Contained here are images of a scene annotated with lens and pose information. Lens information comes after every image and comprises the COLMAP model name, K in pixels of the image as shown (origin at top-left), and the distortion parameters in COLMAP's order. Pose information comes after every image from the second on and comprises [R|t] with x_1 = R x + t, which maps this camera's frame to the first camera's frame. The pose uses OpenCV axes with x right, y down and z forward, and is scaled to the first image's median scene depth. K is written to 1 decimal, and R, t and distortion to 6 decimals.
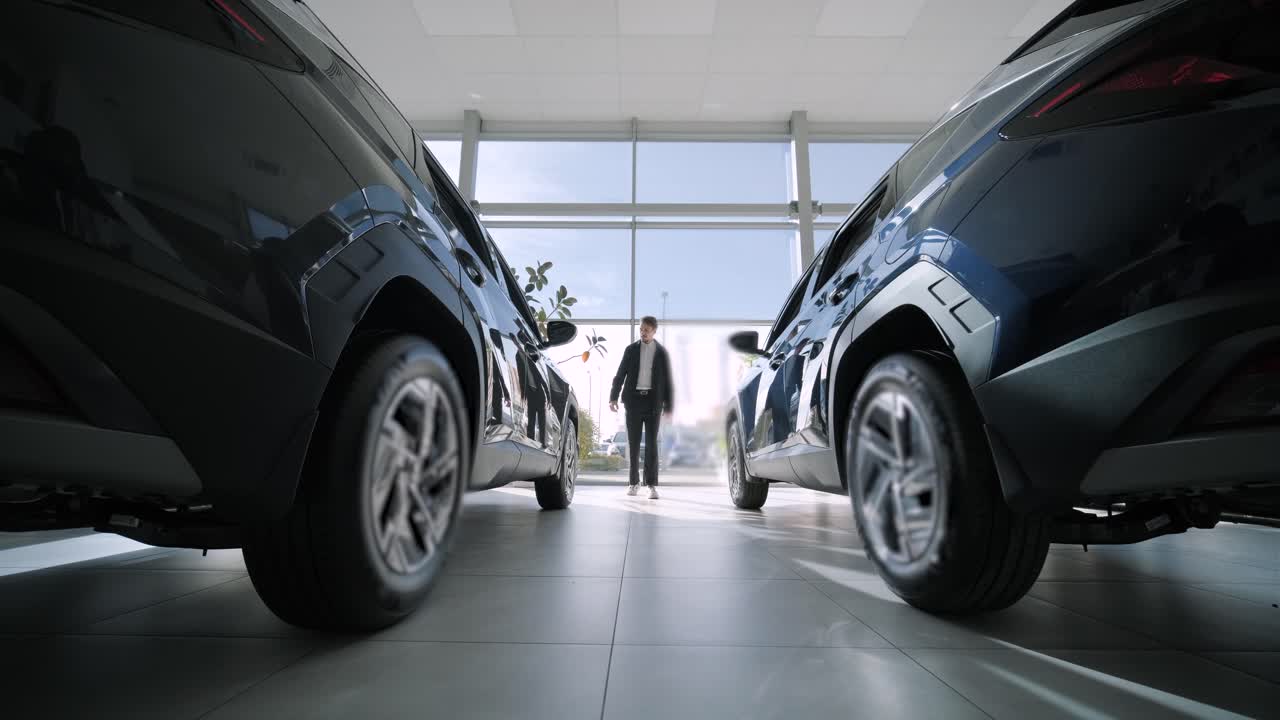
lens RADIAL K [[699.0, 0, 662.8], [0, 699.0, 360.8], [0, 0, 1]] dist [-0.020573, -0.000332]
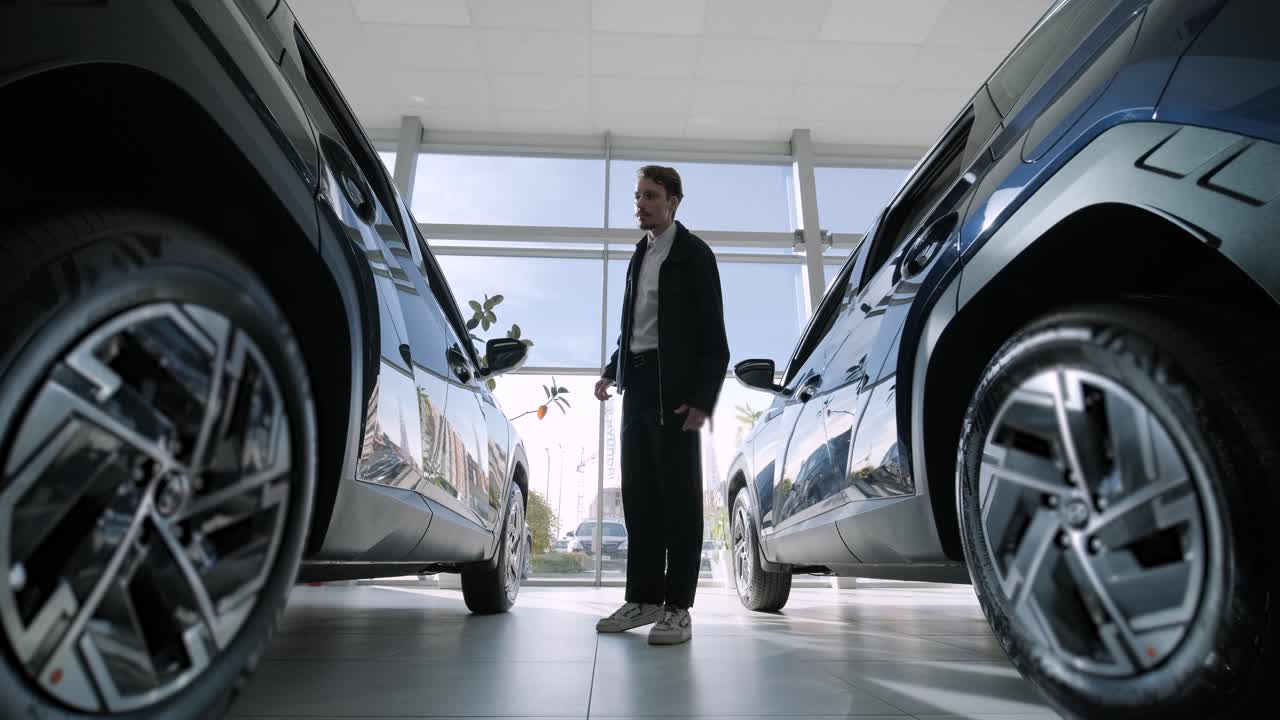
lens RADIAL K [[699.0, 0, 662.8], [0, 699.0, 360.8], [0, 0, 1]] dist [-0.020573, -0.000332]
pose [[0.998720, 0.006821, 0.050111, -0.016282], [0.001765, 0.985557, -0.169335, 0.070498], [-0.050542, 0.169206, 0.984284, 0.228048]]
